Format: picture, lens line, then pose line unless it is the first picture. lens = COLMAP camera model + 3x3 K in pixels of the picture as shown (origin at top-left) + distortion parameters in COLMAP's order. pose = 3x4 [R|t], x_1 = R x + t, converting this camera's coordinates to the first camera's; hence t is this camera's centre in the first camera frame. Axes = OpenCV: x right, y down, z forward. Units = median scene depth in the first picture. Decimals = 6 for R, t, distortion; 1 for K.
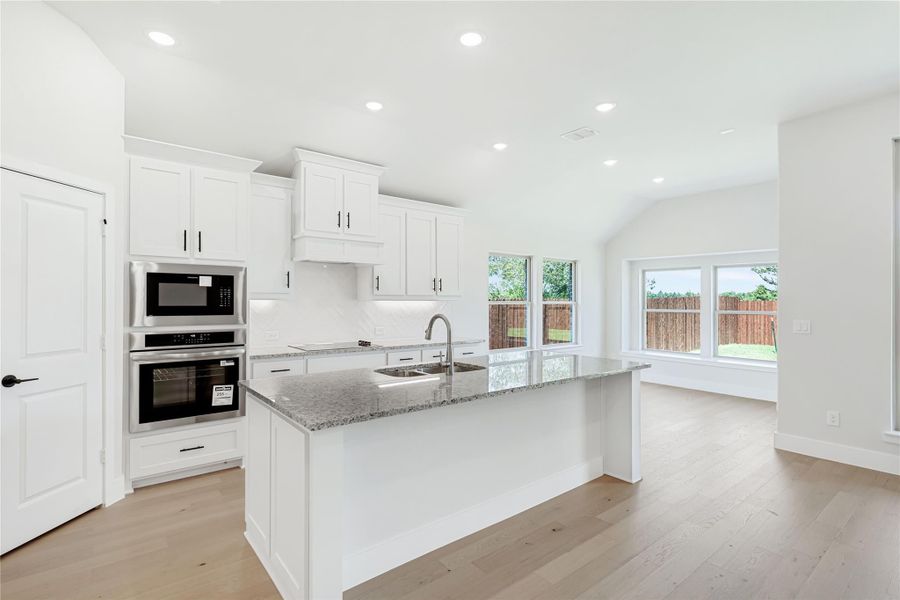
lens RADIAL K [[428.7, 0, 451.2], [0, 428.7, 300.1], [0, 0, 1]] dist [-0.000361, 0.002730]
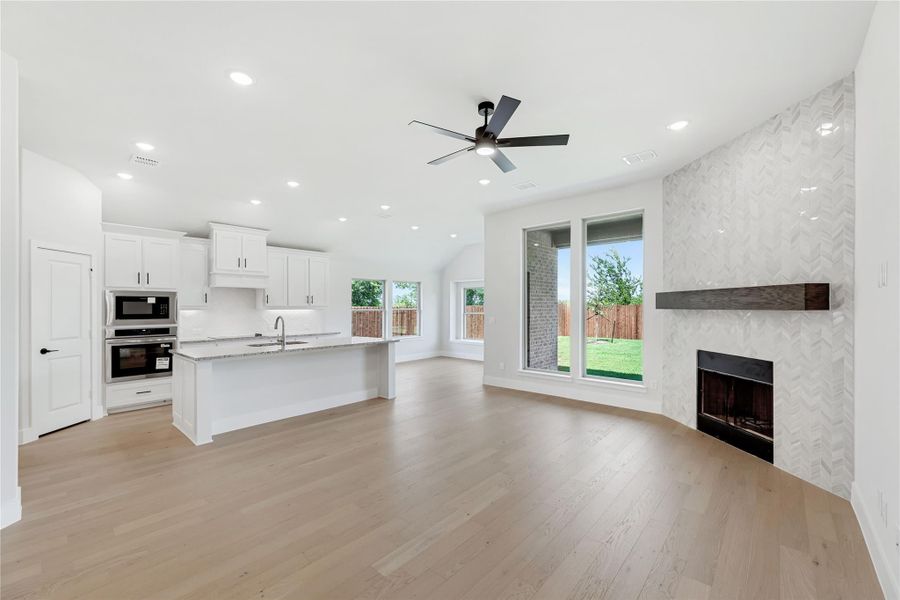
lens RADIAL K [[361.9, 0, 447.7], [0, 361.9, 304.9], [0, 0, 1]] dist [0.003683, 0.000545]
pose [[0.987651, -0.008910, 0.156419, 0.383184], [0.009847, 0.999938, -0.005218, -0.003437], [-0.156362, 0.006694, 0.987677, -0.642231]]
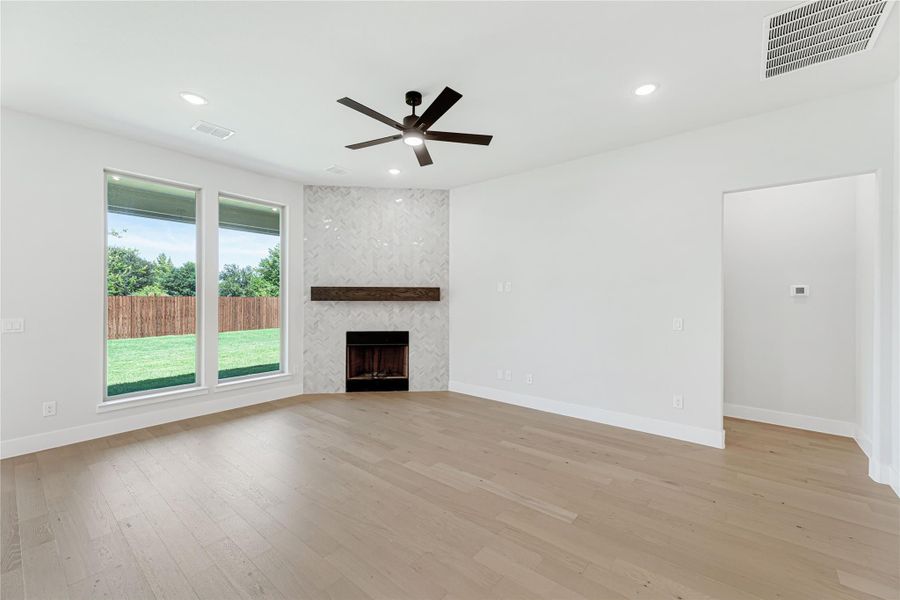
lens RADIAL K [[361.9, 0, 450.4], [0, 361.9, 297.5], [0, 0, 1]] dist [0.003683, 0.000545]
pose [[-0.196637, -0.005272, 0.980462, -0.258629], [-0.004144, 0.999981, 0.004546, -0.010713], [-0.980468, -0.003169, -0.196656, 0.297329]]
